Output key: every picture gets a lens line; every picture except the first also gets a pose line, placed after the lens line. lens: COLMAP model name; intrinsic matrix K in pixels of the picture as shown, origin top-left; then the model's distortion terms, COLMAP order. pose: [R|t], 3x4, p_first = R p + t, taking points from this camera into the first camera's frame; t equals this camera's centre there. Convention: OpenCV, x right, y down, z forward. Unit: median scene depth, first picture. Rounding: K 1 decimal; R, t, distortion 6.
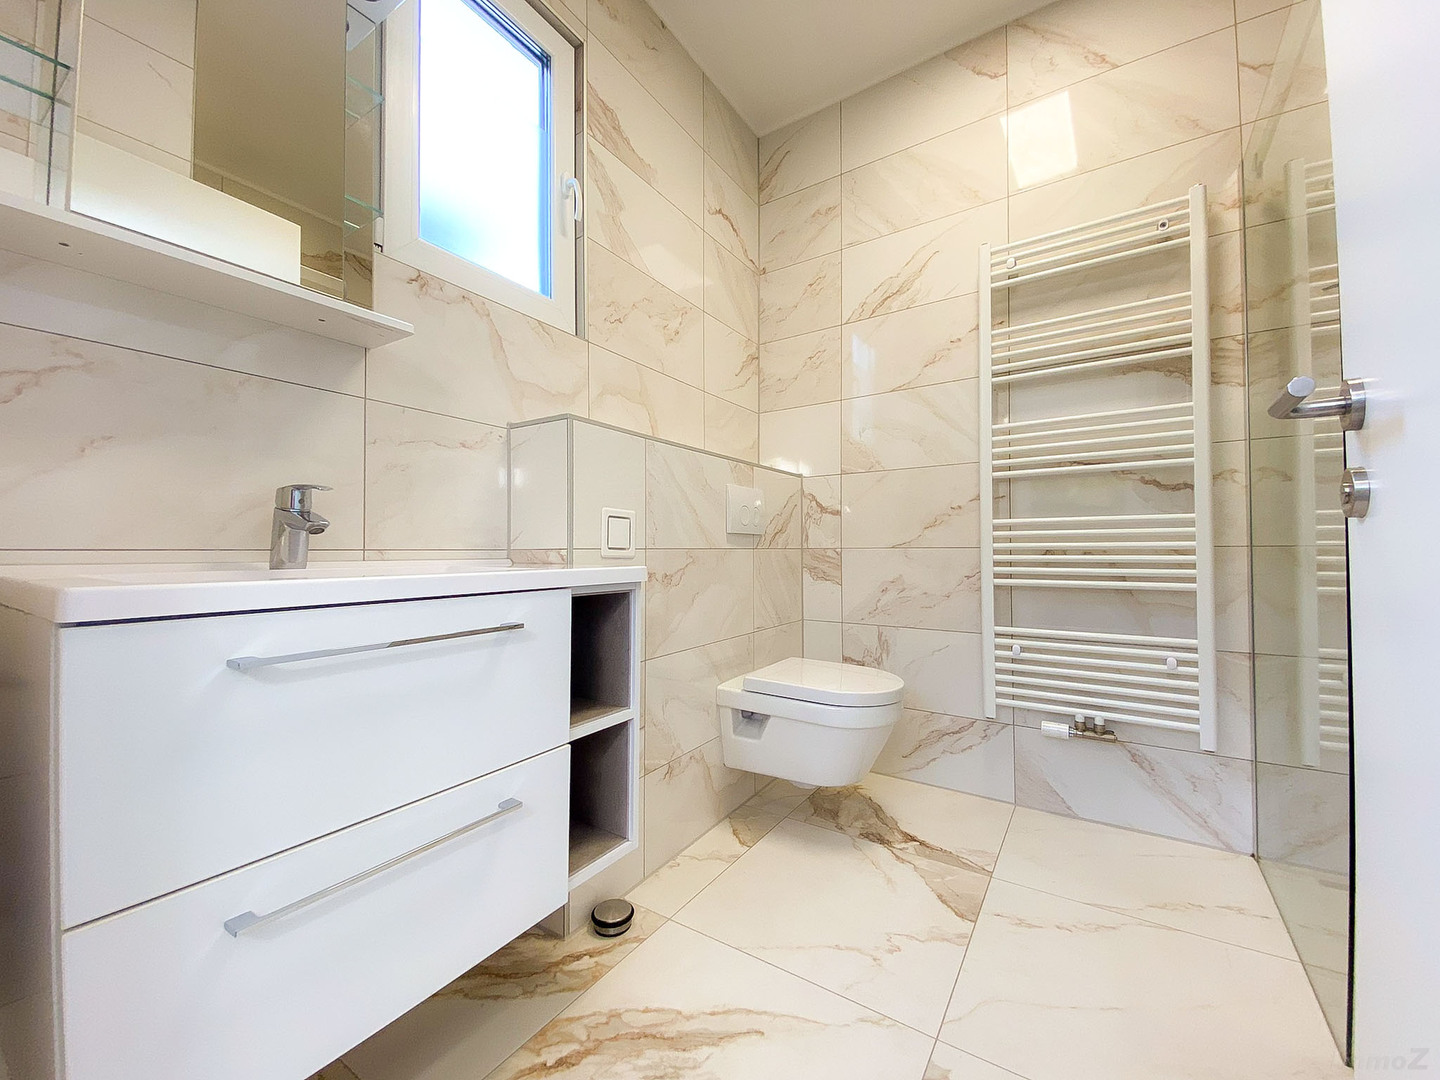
lens RADIAL K [[578.4, 0, 713.3], [0, 578.4, 540.6], [0, 0, 1]] dist [0.030603, -0.022531]
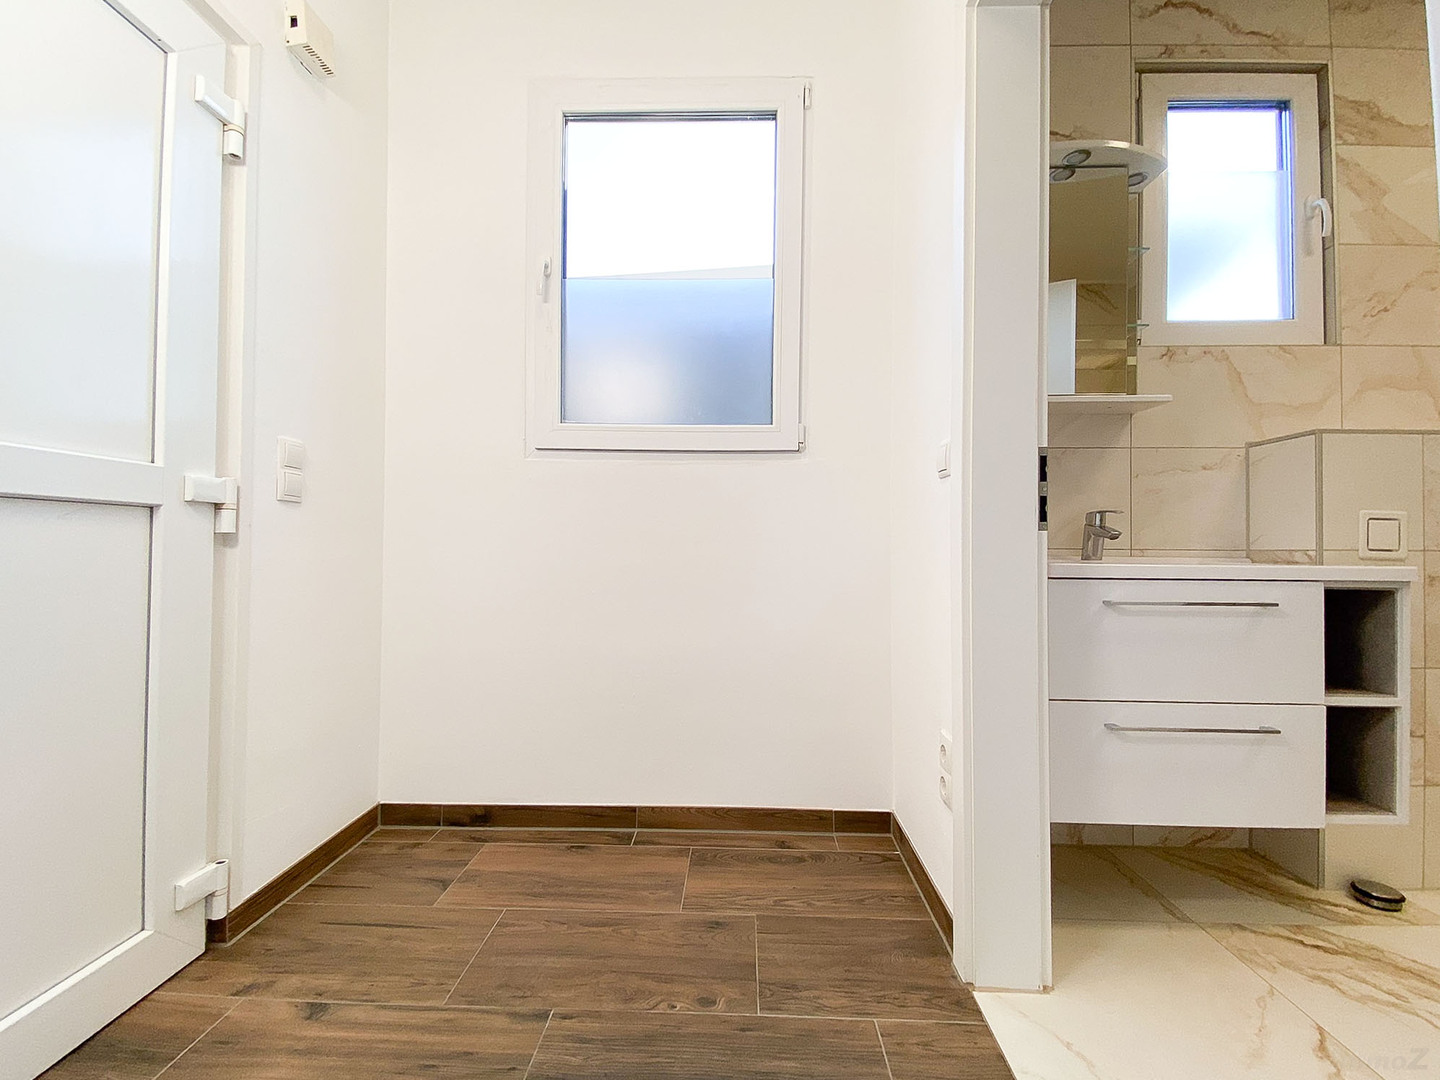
lens RADIAL K [[589.3, 0, 738.0], [0, 589.3, 538.9], [0, 0, 1]] dist [0.049442, -0.023672]
pose [[0.540653, -0.008687, -0.841201, 0.131223], [0.005393, 0.999962, -0.006861, -0.005036], [0.841228, -0.000827, 0.540680, -0.596912]]
